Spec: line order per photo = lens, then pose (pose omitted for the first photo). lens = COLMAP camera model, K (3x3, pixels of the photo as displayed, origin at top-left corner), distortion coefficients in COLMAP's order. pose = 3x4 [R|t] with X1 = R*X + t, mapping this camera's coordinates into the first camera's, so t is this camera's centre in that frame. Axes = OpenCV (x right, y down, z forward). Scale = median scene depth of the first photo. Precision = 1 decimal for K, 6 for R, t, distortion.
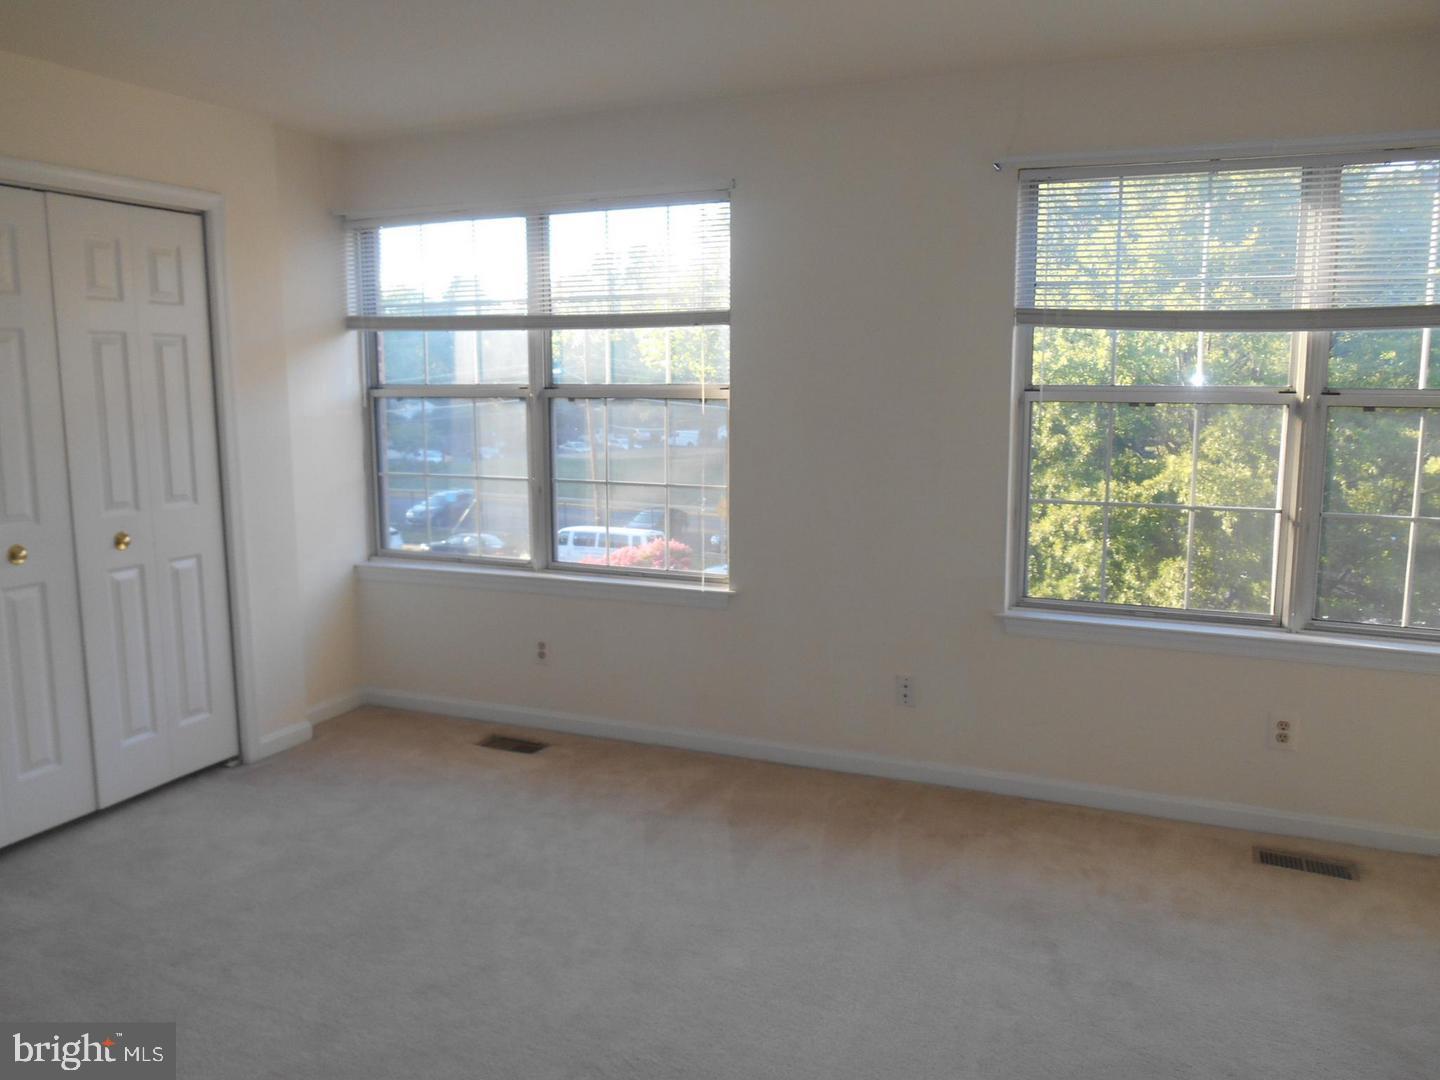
lens RADIAL K [[1084.0, 0, 726.3], [0, 1084.0, 538.5], [0, 0, 1]] dist [-0.050173, 0.000153]
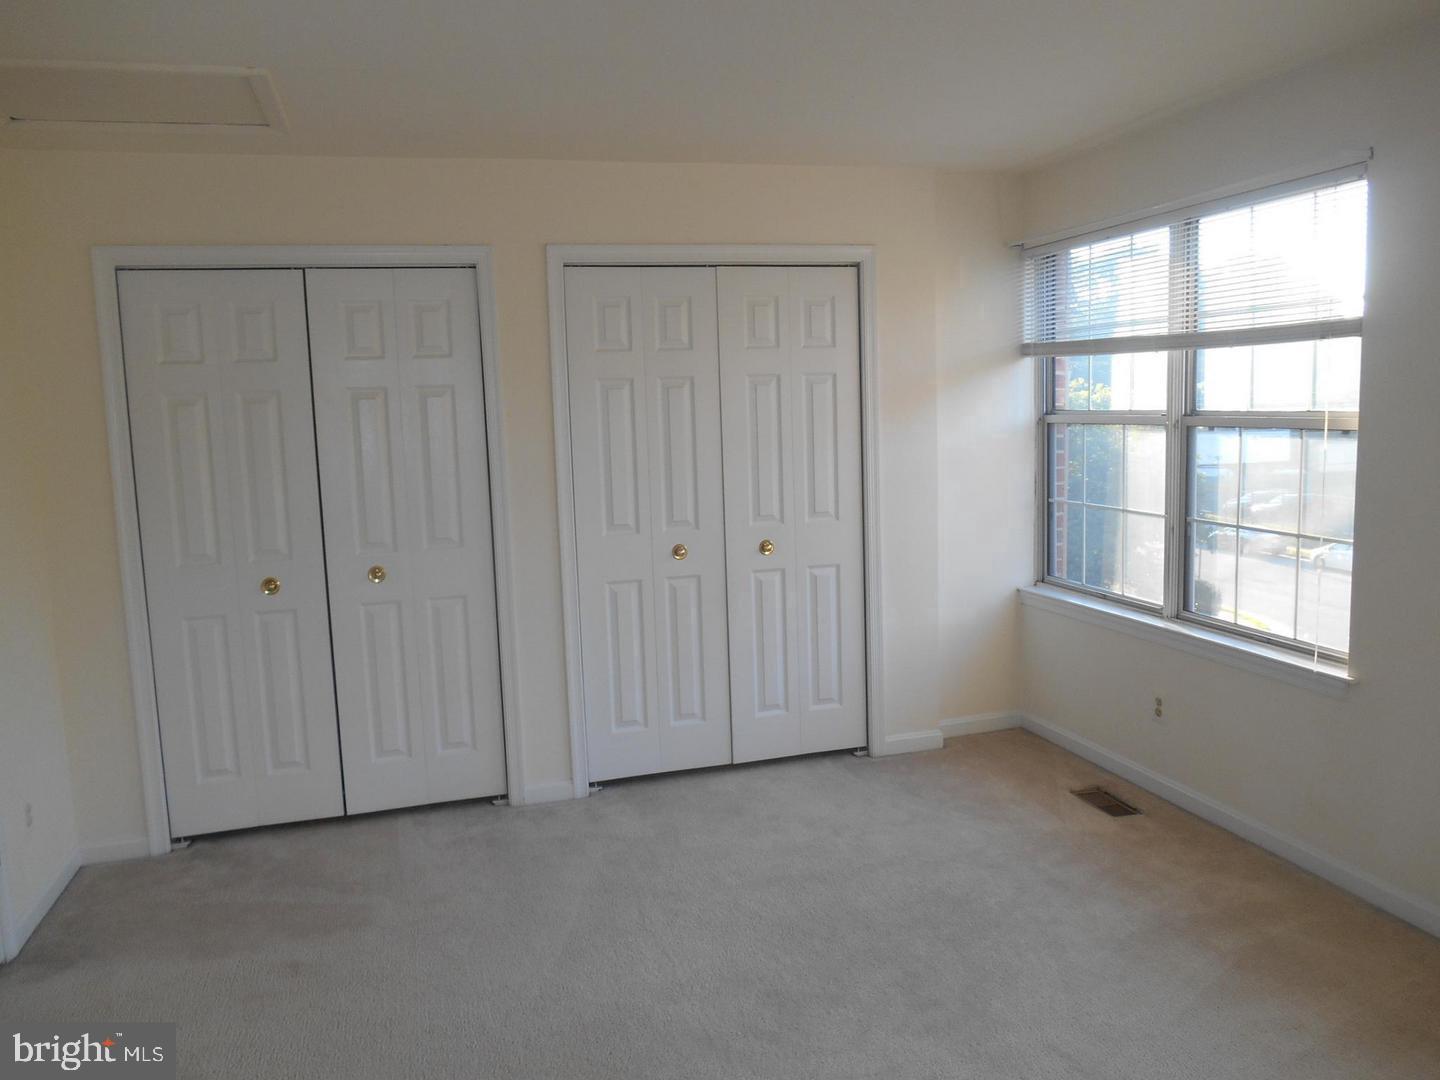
lens RADIAL K [[1084.0, 0, 726.3], [0, 1084.0, 538.5], [0, 0, 1]] dist [-0.050173, 0.000153]
pose [[0.629410, 0.079510, -0.772995, 0.289859], [-0.080828, 0.996054, 0.036640, -0.040899], [0.772858, 0.039418, 0.633354, 0.158041]]
